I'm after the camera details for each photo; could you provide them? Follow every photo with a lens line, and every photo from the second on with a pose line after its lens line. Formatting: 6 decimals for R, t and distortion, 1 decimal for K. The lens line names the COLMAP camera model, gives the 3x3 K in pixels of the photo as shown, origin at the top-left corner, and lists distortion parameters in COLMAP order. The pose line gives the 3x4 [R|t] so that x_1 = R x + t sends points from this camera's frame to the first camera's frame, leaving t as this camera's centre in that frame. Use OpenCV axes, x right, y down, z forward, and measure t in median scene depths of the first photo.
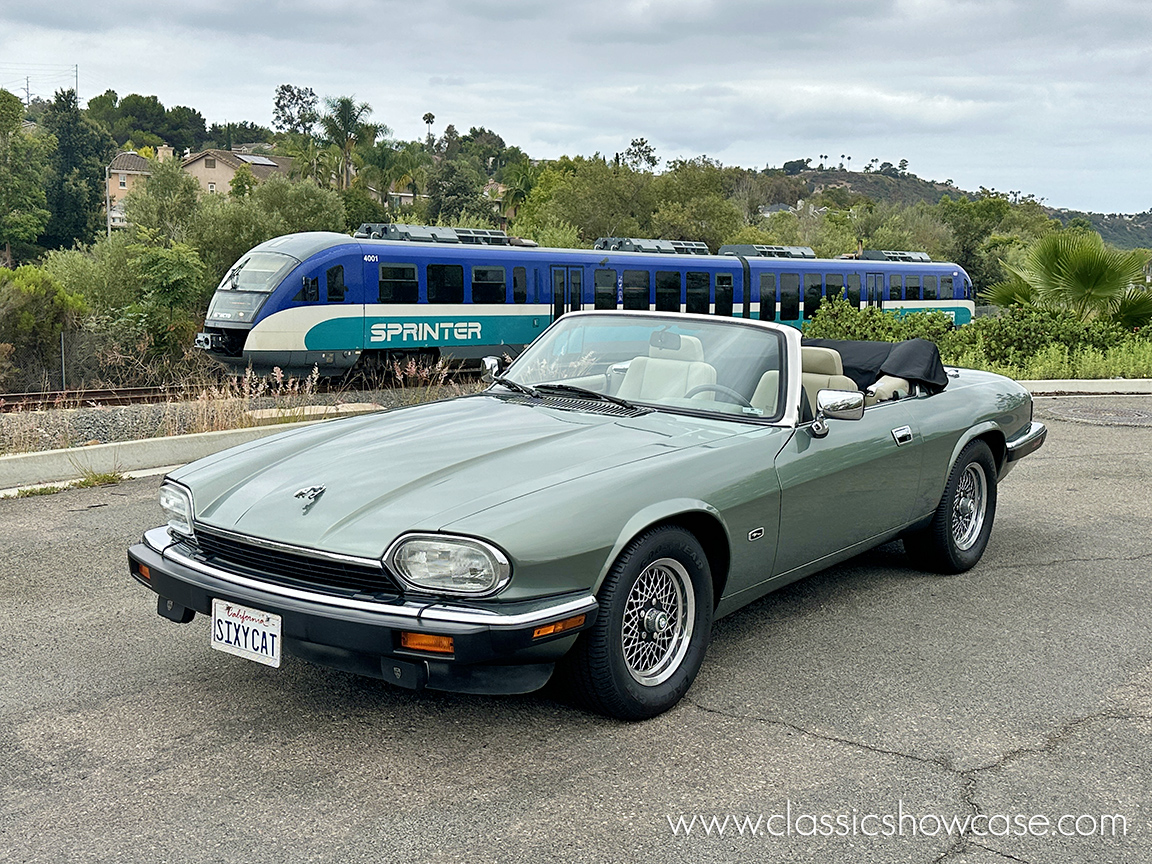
lens RADIAL K [[1367.8, 0, 569.1], [0, 1367.8, 487.1], [0, 0, 1]] dist [0.182698, -0.440388]
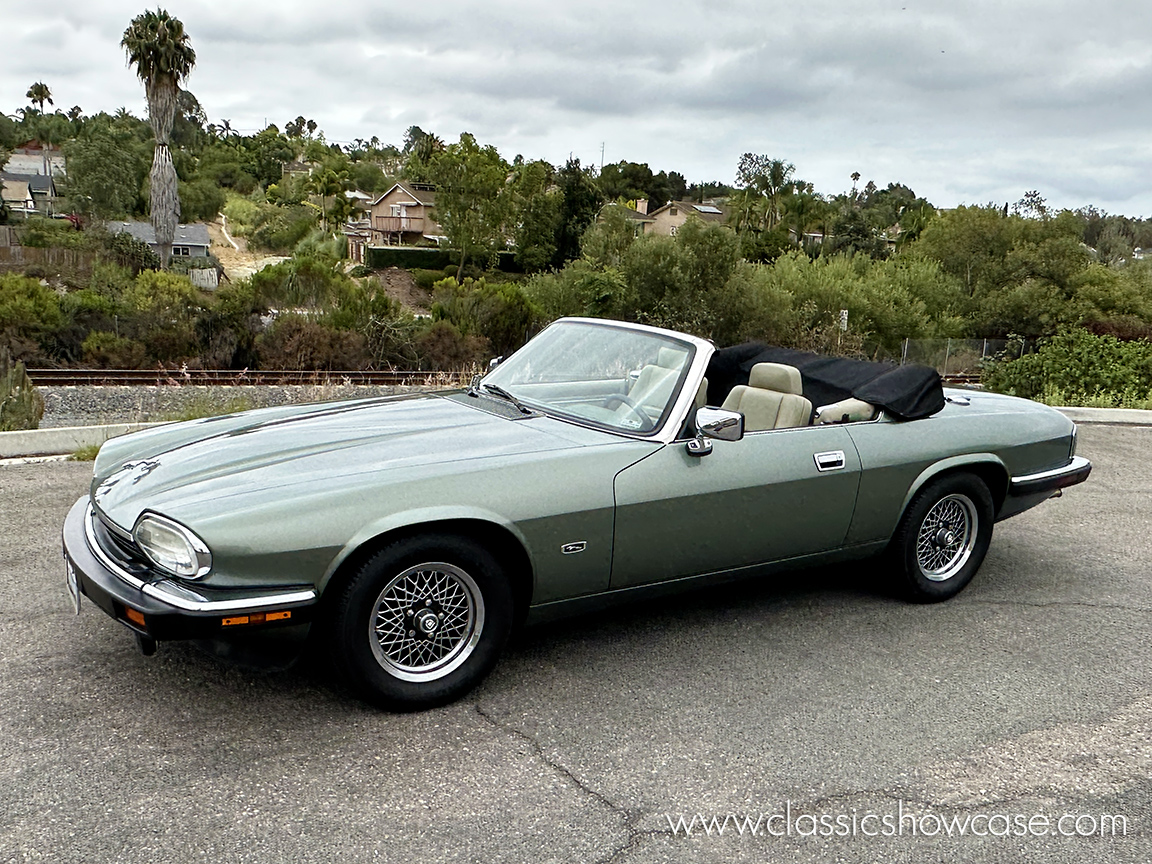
lens RADIAL K [[1004.2, 0, 536.6], [0, 1004.2, 538.2], [0, 0, 1]] dist [-0.002118, -0.008687]
pose [[0.925004, 0.117987, -0.361175, 0.397977], [-0.087123, 0.991101, 0.100638, -0.046175], [0.369835, -0.061624, 0.927052, 0.332512]]
